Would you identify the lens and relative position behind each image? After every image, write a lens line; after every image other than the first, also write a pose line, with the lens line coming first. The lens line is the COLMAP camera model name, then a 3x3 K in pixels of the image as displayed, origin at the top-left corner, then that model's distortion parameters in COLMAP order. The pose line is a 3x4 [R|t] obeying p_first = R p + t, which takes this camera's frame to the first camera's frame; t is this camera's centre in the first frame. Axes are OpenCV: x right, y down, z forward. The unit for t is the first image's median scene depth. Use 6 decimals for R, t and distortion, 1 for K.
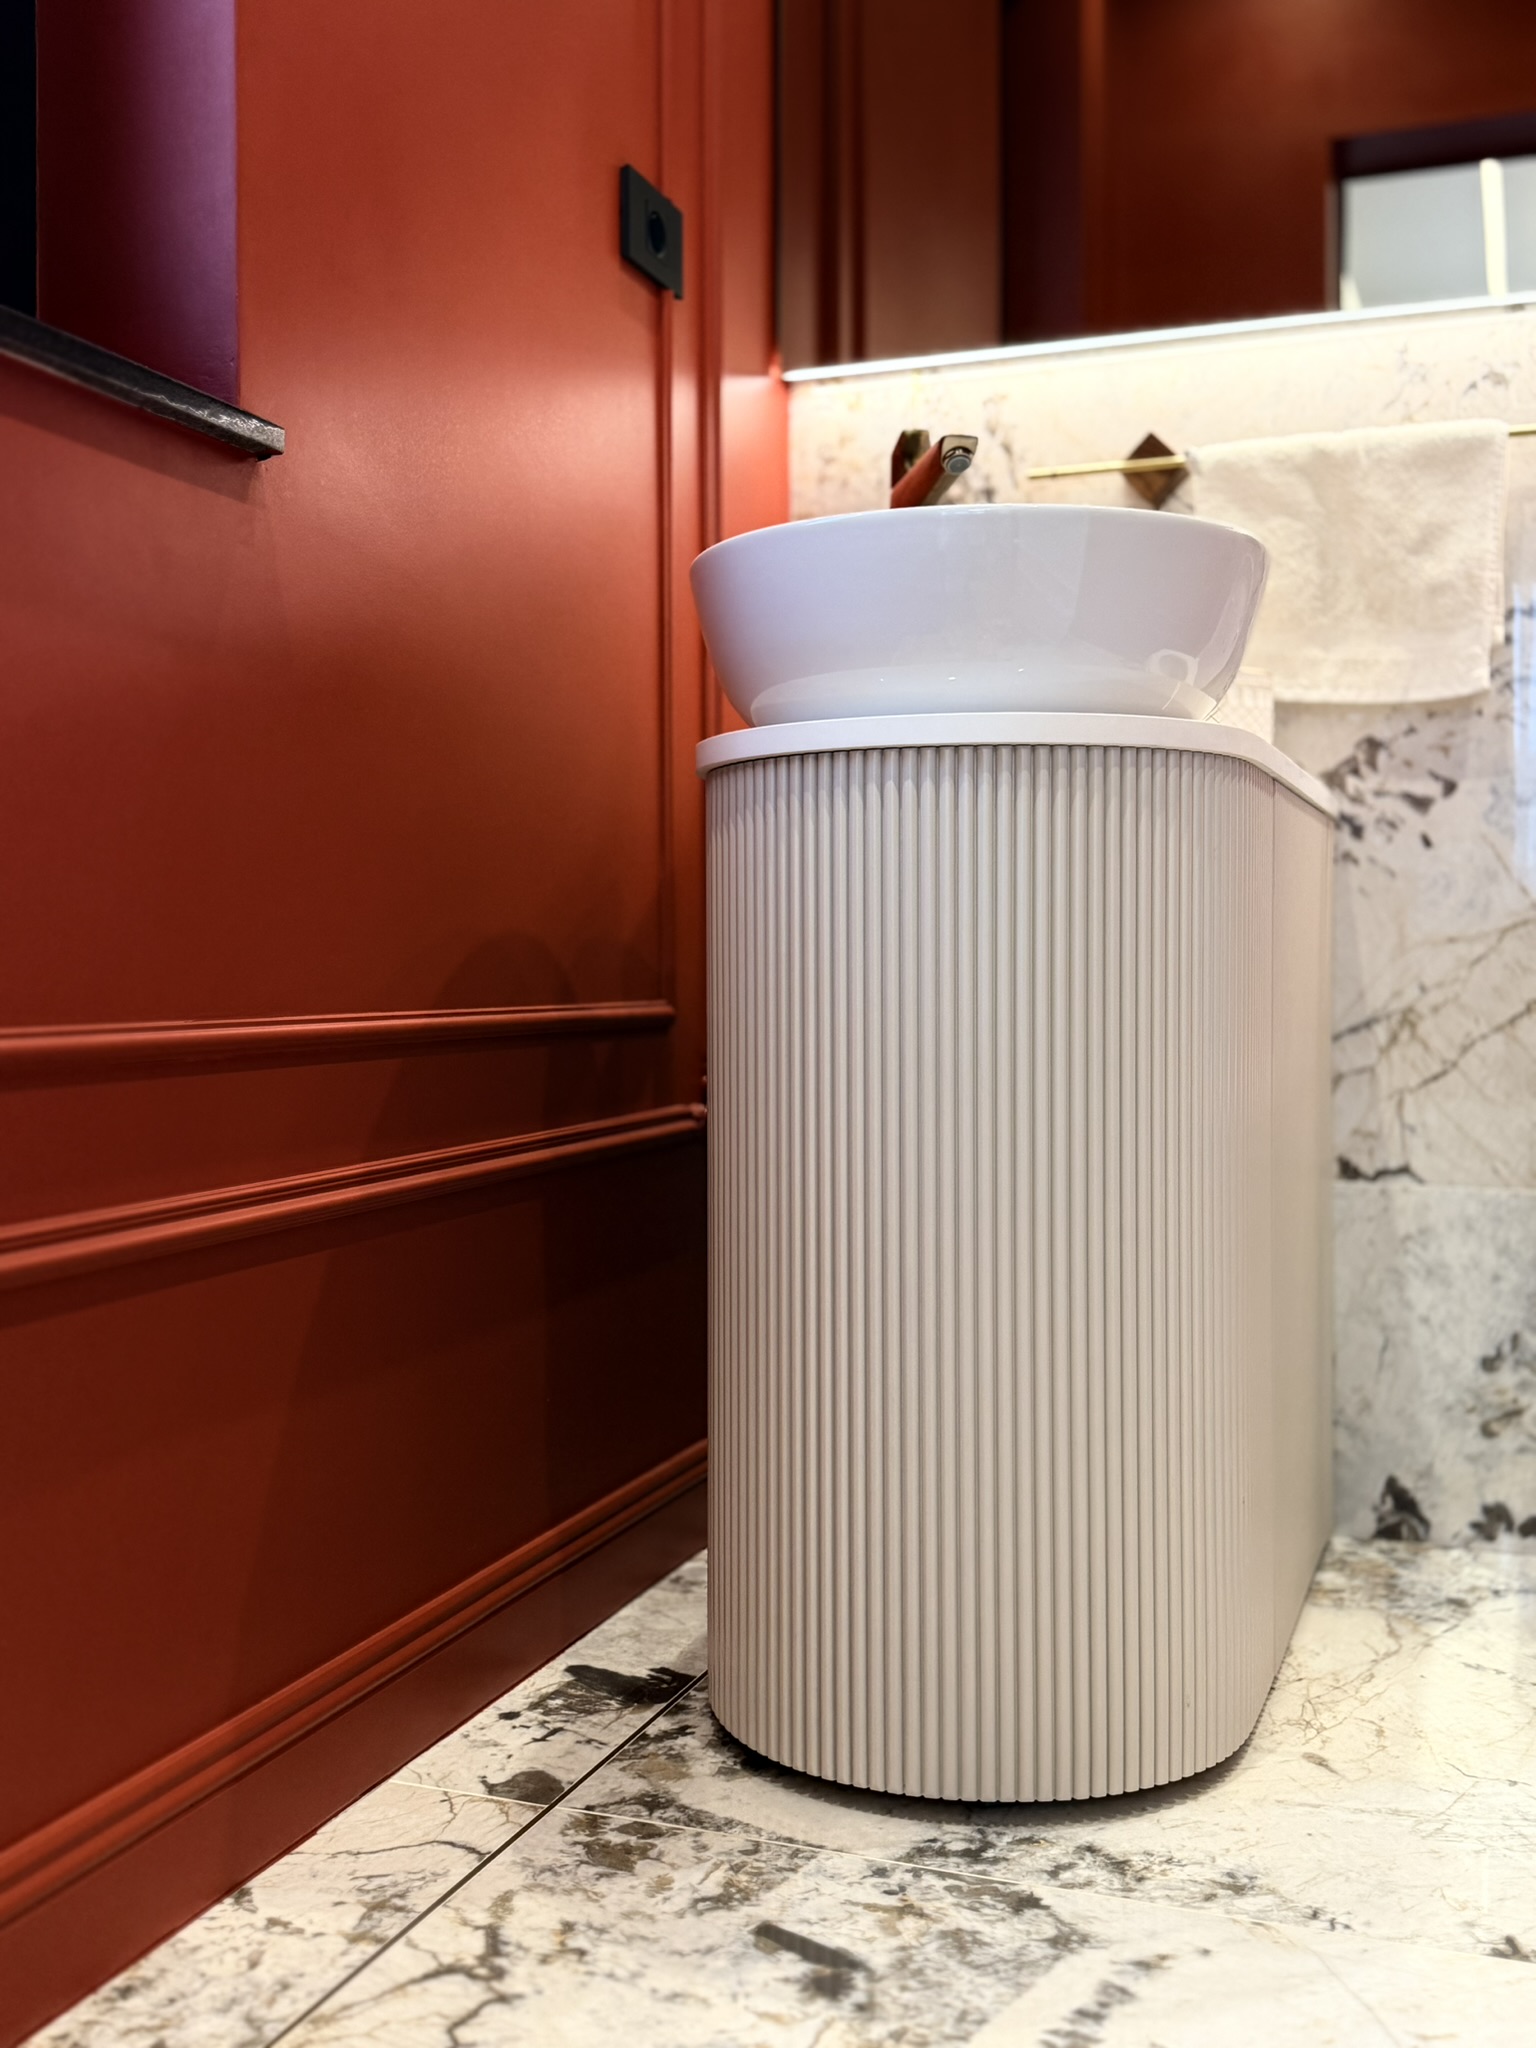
lens RADIAL K [[2062.3, 0, 768.0], [0, 2062.3, 1024.0], [0, 0, 1]] dist [0.190392, -0.412829]
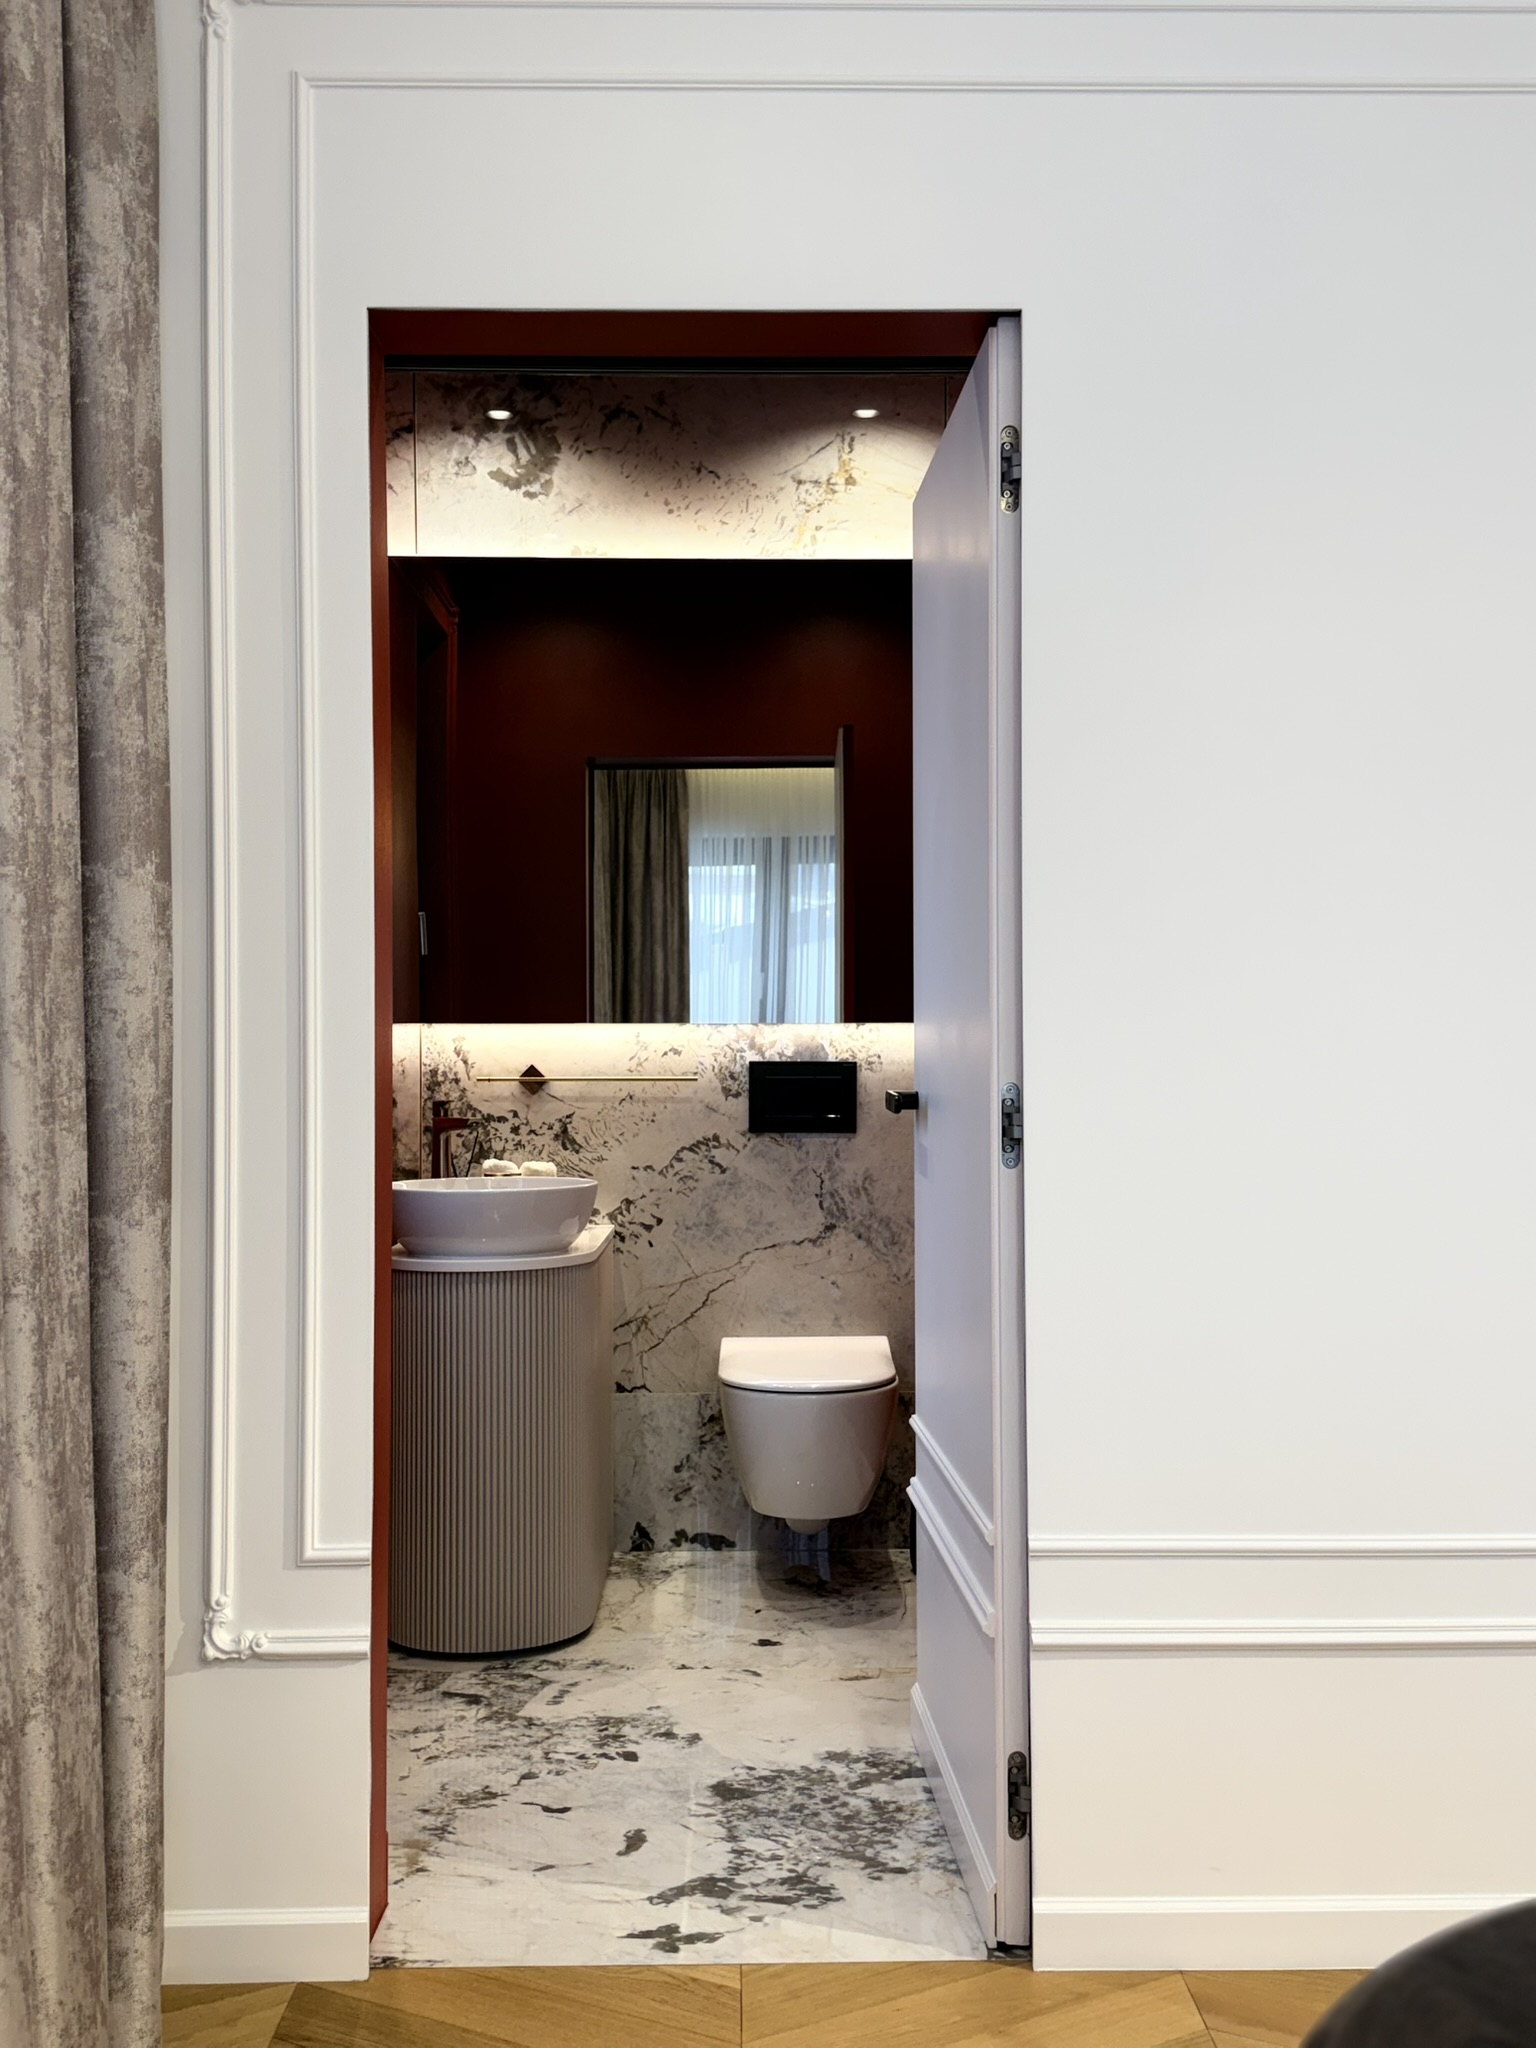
lens RADIAL K [[2062.3, 0, 768.0], [0, 2062.3, 1024.0], [0, 0, 1]] dist [0.190392, -0.412829]
pose [[0.932209, -0.000591, 0.361919, -0.502469], [0.015669, 0.999127, -0.038730, -0.303641], [-0.361581, 0.041775, 0.931404, -1.521490]]
